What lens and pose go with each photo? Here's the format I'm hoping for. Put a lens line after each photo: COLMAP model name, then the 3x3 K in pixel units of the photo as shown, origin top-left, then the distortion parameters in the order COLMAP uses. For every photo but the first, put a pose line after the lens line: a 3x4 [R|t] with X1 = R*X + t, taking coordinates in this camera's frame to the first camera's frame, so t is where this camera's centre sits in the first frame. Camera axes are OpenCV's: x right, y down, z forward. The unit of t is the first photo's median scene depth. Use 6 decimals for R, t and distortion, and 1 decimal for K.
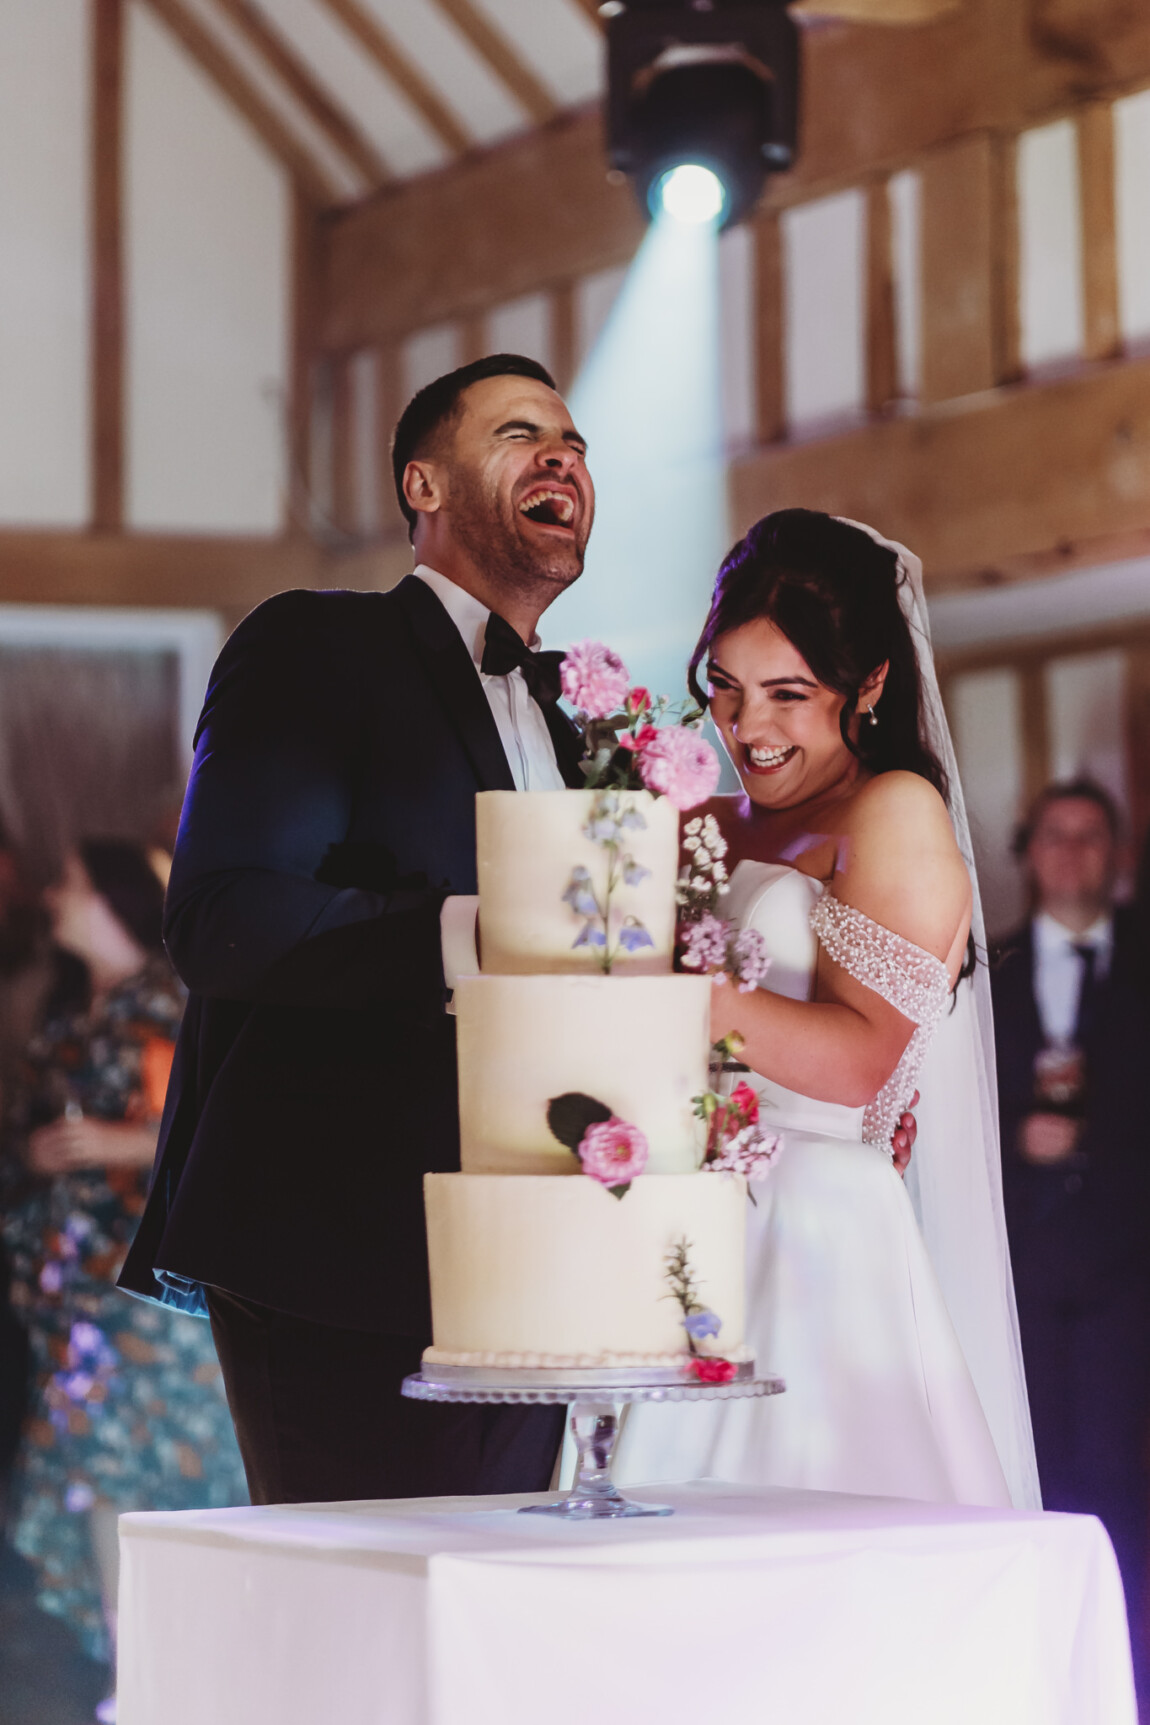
lens RADIAL K [[4417.1, 0, 569.9], [0, 4417.1, 864.2], [0, 0, 1]] dist [0.420833, 0.000000]
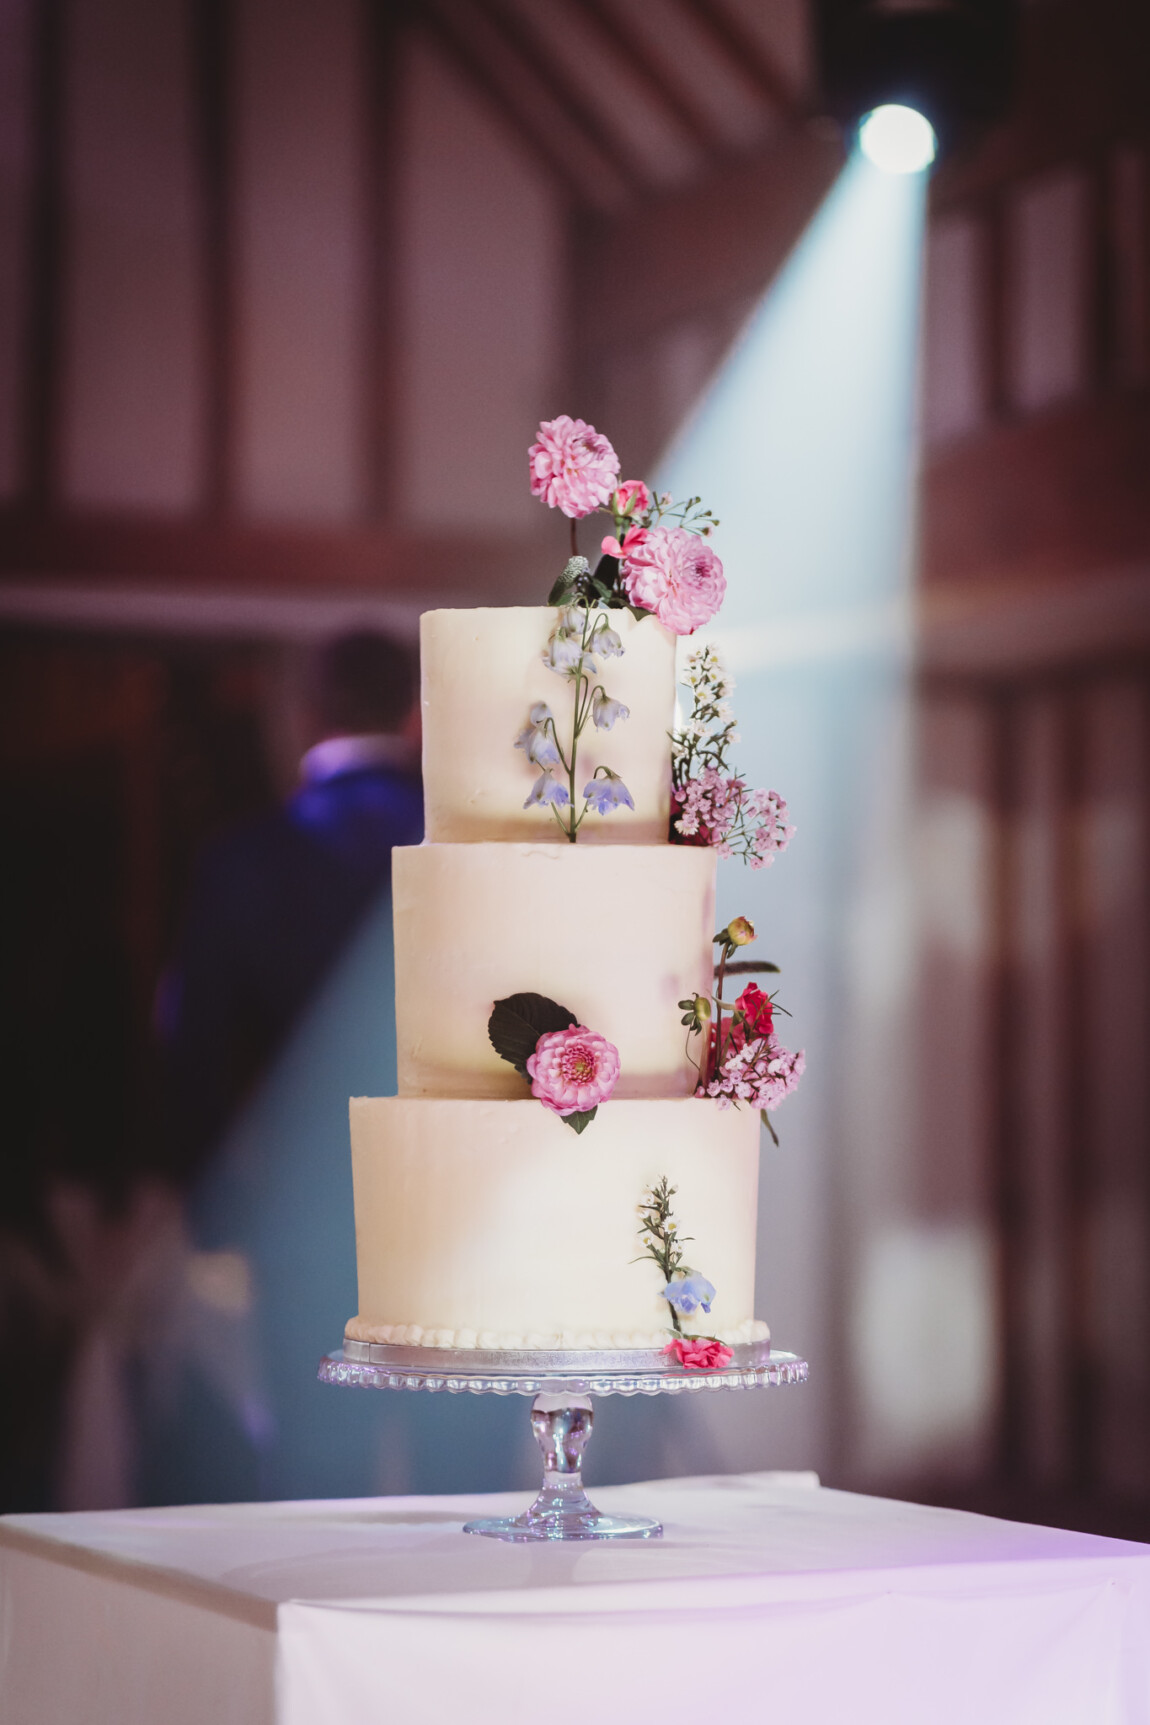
lens RADIAL K [[4177.6, 0, 581.0], [0, 4177.6, 862.0], [0, 0, 1]] dist [0.279917, 0.000000]
pose [[0.998426, 0.007771, -0.055549, 0.050368], [-0.007415, 0.999951, 0.006613, 0.023467], [0.055597, -0.006190, 0.998434, 0.267063]]
